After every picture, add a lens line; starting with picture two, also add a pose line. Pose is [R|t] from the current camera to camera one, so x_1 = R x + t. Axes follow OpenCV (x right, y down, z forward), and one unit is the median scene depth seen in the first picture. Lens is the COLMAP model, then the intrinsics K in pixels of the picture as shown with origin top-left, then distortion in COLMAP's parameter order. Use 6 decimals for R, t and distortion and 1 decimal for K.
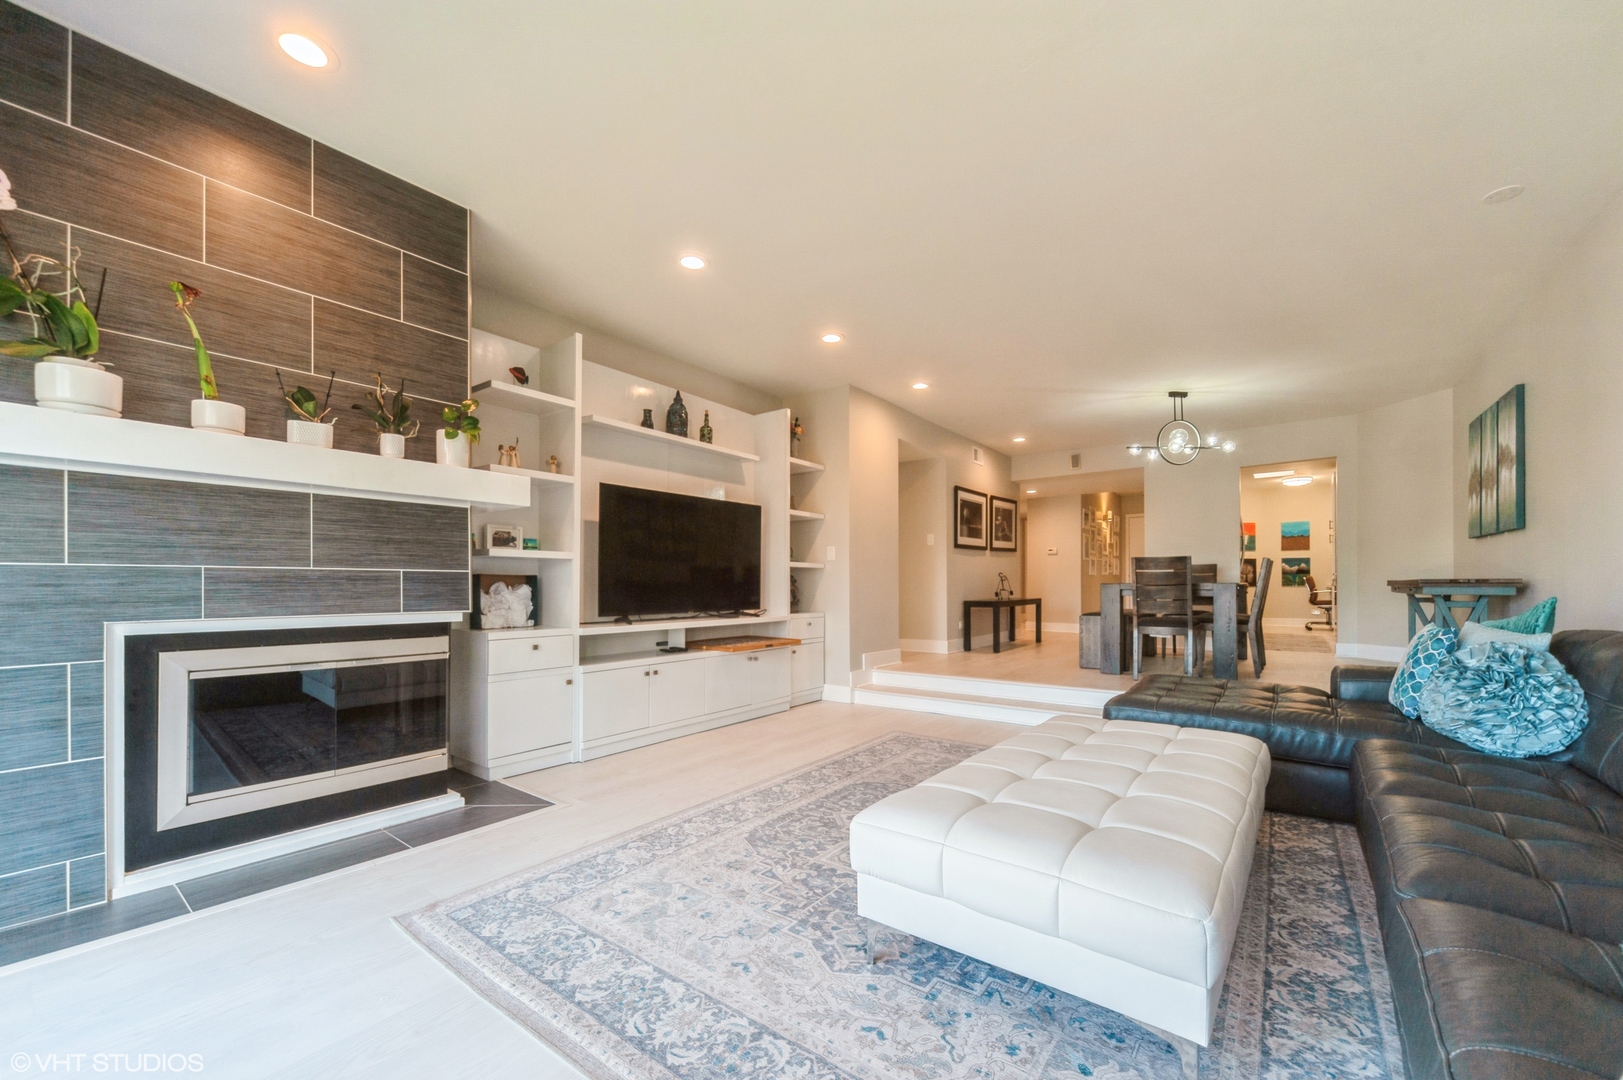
lens RADIAL K [[605.3, 0, 835.4], [0, 605.3, 593.4], [0, 0, 1]] dist [-0.006940, -0.000234]
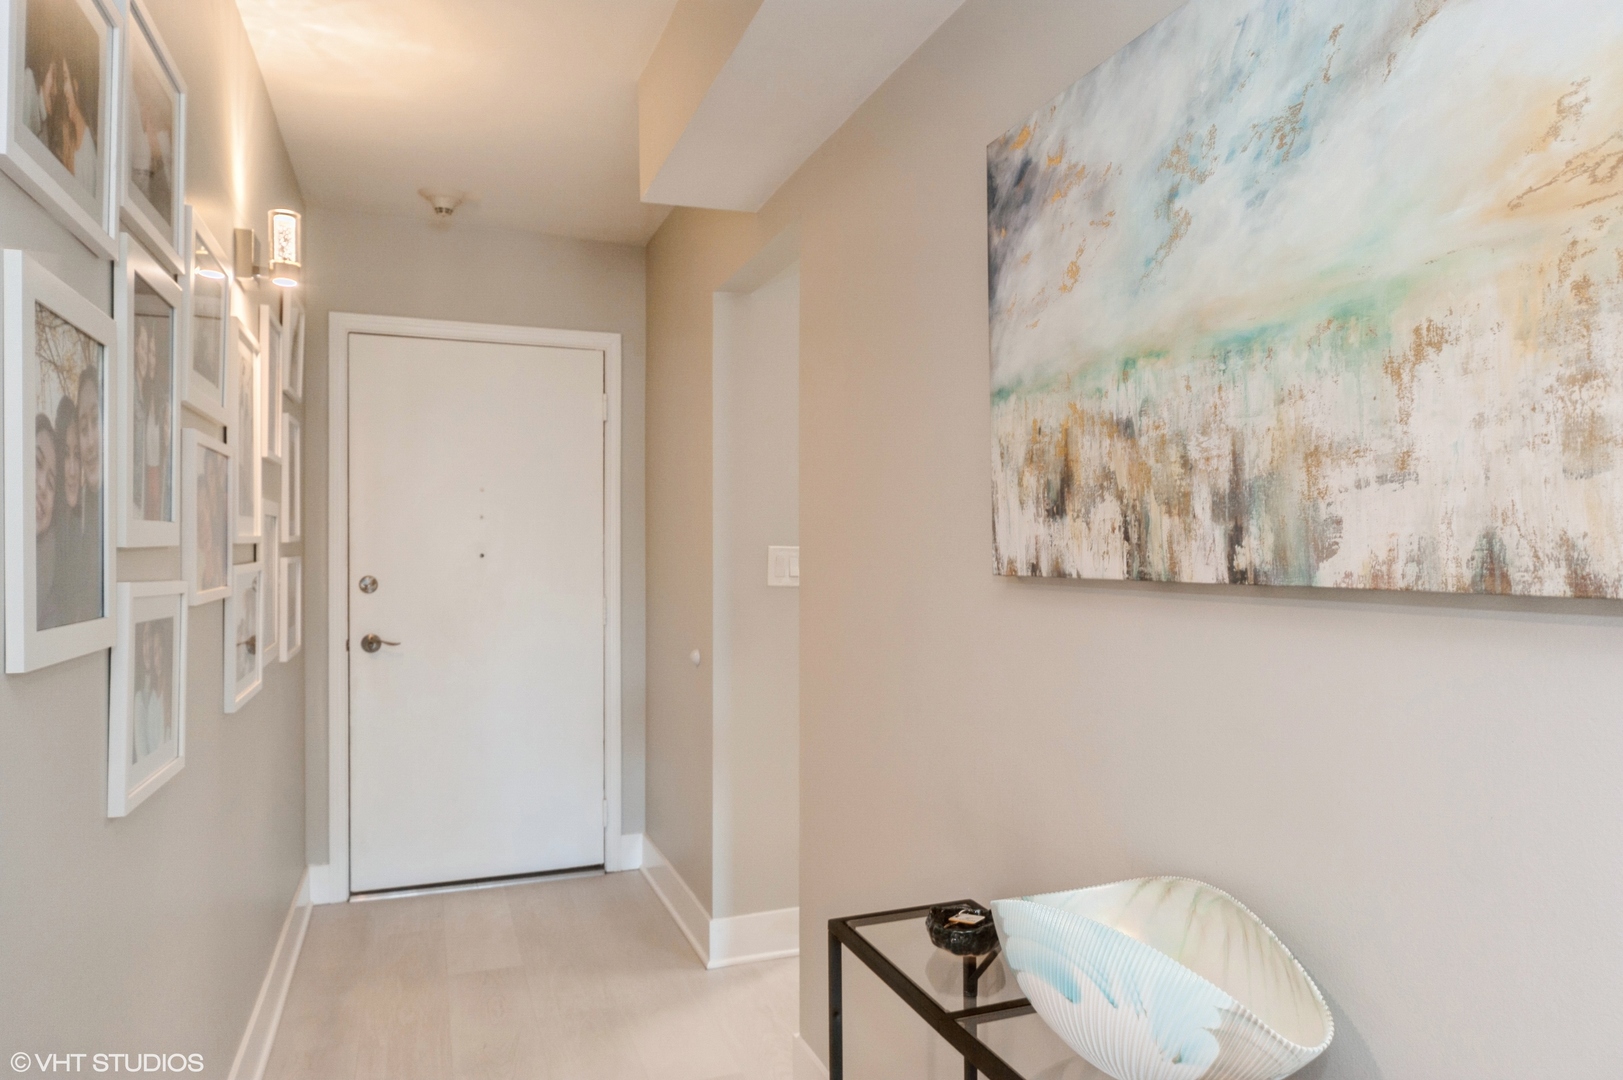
lens RADIAL K [[1030.8, 0, 821.1], [0, 1030.8, 546.8], [0, 0, 1]] dist [-0.005723, -0.002312]
pose [[0.538363, 0.005914, 0.842692, 0.524618], [0.010072, 0.999859, -0.013452, -0.095341], [-0.842653, 0.015729, 0.538227, 1.249143]]
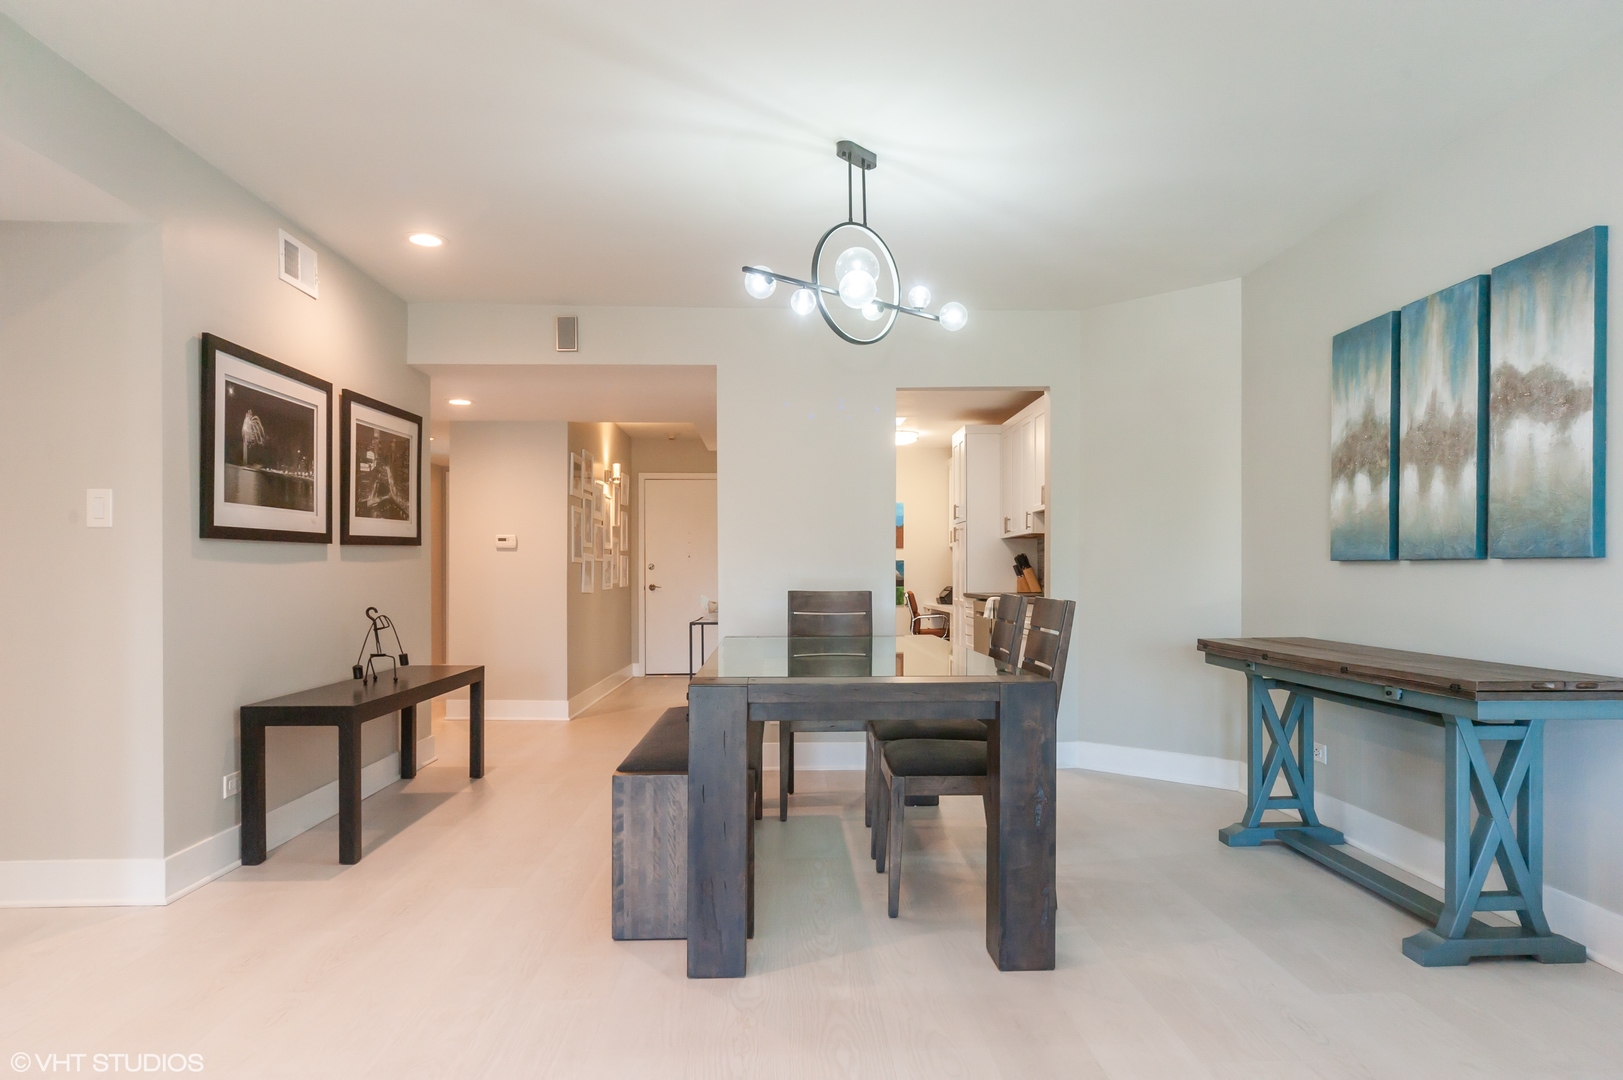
lens RADIAL K [[965.1, 0, 806.0], [0, 965.1, 575.5], [0, 0, 1]] dist [0.007774, -0.003320]
pose [[0.791273, 0.004978, 0.611443, 0.139967], [0.005676, 0.999864, -0.015486, -0.047306], [-0.611437, 0.015724, 0.791137, 0.430849]]
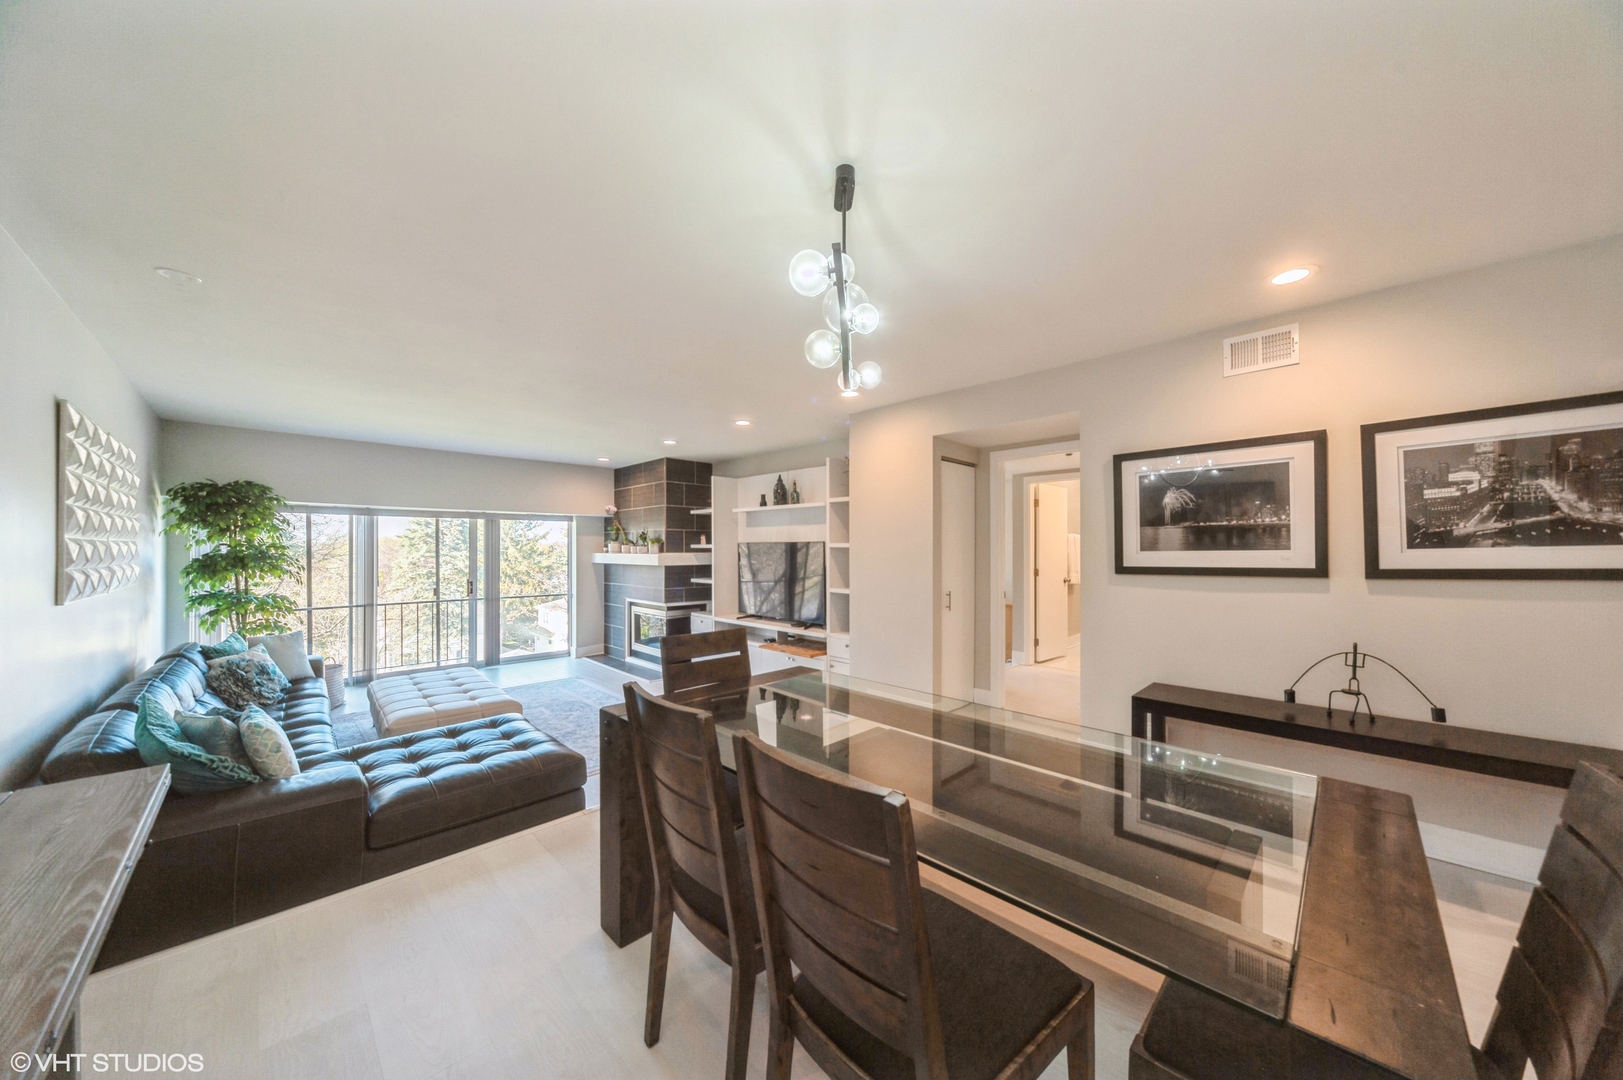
lens RADIAL K [[552.4, 0, 818.1], [0, 552.4, 549.5], [0, 0, 1]] dist [0.004275, -0.001295]
pose [[-0.146557, 0.003478, -0.989196, 0.707399], [-0.014428, 0.999880, 0.005654, -0.095376], [0.989097, 0.015101, -0.146489, 0.815406]]
